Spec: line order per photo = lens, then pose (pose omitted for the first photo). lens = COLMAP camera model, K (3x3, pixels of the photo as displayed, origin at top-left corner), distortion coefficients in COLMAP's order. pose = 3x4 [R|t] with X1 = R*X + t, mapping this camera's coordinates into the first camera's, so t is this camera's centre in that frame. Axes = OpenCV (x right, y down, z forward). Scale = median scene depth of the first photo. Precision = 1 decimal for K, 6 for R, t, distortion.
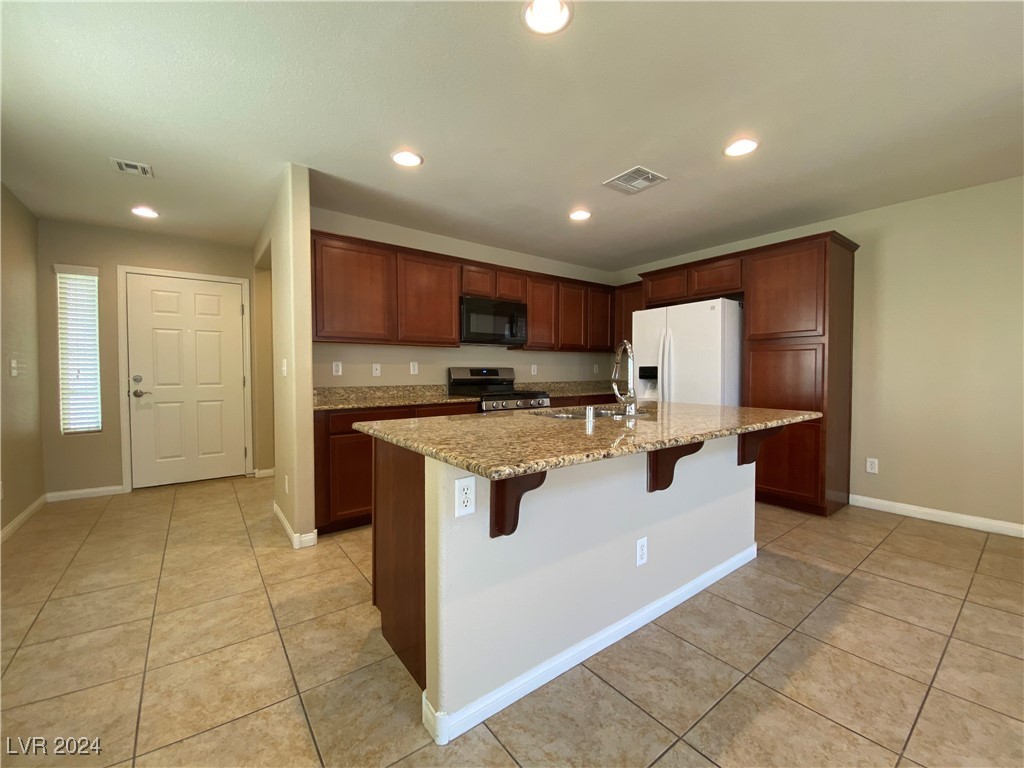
lens RADIAL K [[414.7, 0, 512.0], [0, 414.7, 384.0], [0, 0, 1]] dist [0.023367, -0.021322]
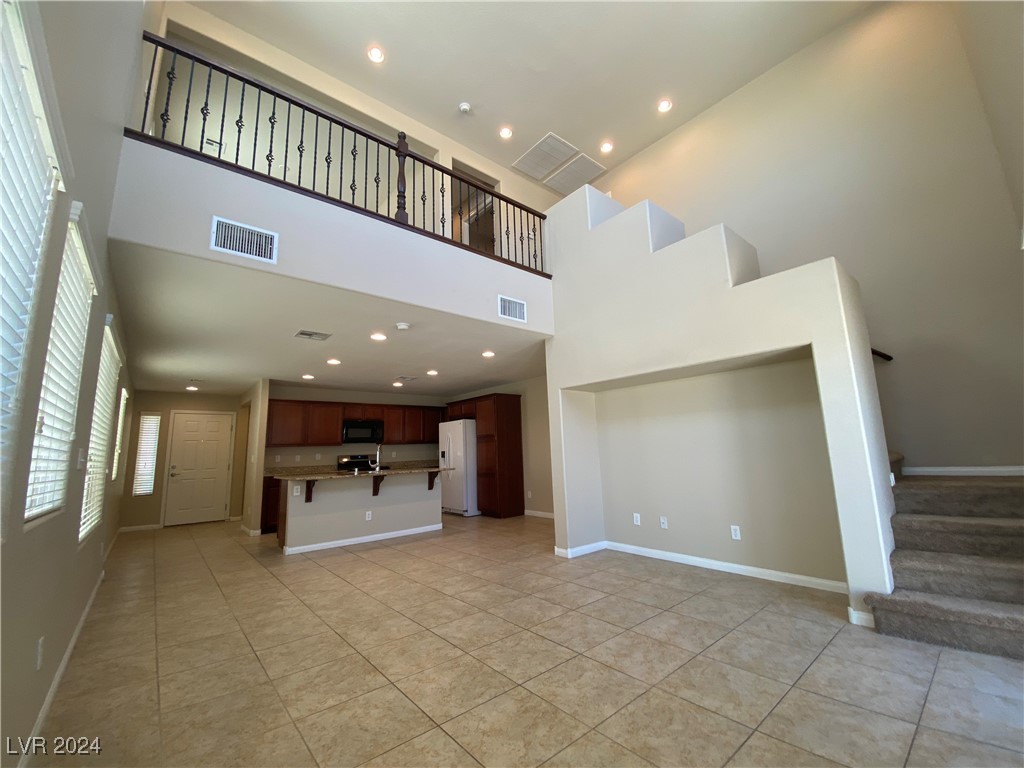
lens RADIAL K [[414.7, 0, 512.0], [0, 414.7, 384.0], [0, 0, 1]] dist [0.023367, -0.021322]
pose [[0.997971, -0.023563, 0.059144, 0.975978], [0.034448, 0.981105, -0.190384, 0.055019], [-0.053540, 0.192036, 0.979926, -1.816388]]
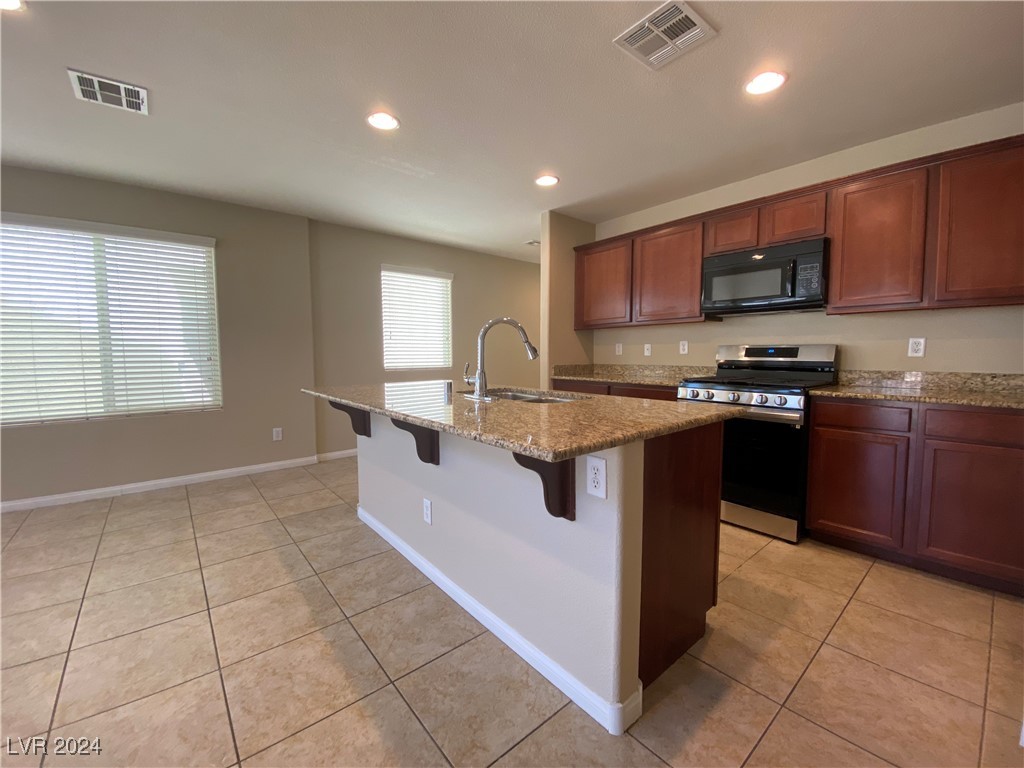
lens RADIAL K [[417.7, 0, 514.0], [0, 417.7, 391.6], [0, 0, 1]] dist [0.023966, -0.021661]
pose [[0.044357, 0.094701, -0.994517, 1.173116], [-0.027073, 0.995245, 0.093562, -0.029155], [0.998649, 0.022775, 0.046710, 0.973862]]
